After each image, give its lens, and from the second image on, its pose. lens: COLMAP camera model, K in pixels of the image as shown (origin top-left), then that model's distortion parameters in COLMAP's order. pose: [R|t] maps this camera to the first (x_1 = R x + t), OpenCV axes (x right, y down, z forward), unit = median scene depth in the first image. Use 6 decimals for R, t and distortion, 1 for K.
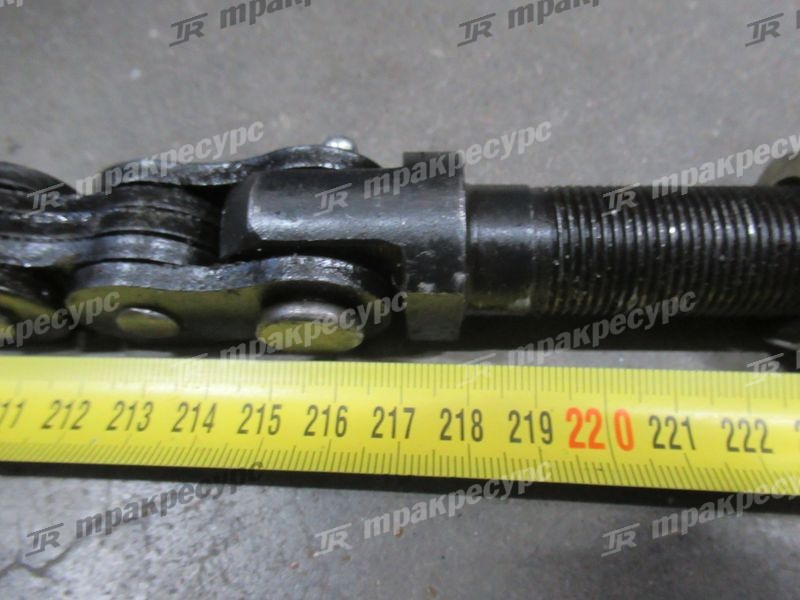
lens RADIAL K [[673.0, 0, 400.0], [0, 673.0, 300.0], [0, 0, 1]] dist [0.000855, 0.002036]
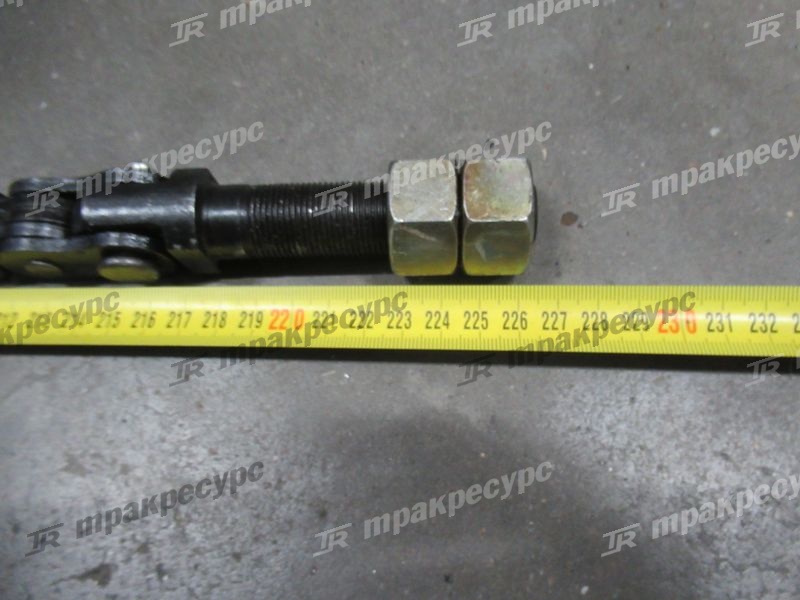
lens RADIAL K [[673.0, 0, 400.0], [0, 673.0, 300.0], [0, 0, 1]] dist [0.000855, 0.002036]
pose [[0.999006, -0.031675, -0.031354, 0.587226], [0.035002, 0.993095, 0.111967, -0.049244], [0.027591, -0.112954, 0.993217, -0.717242]]
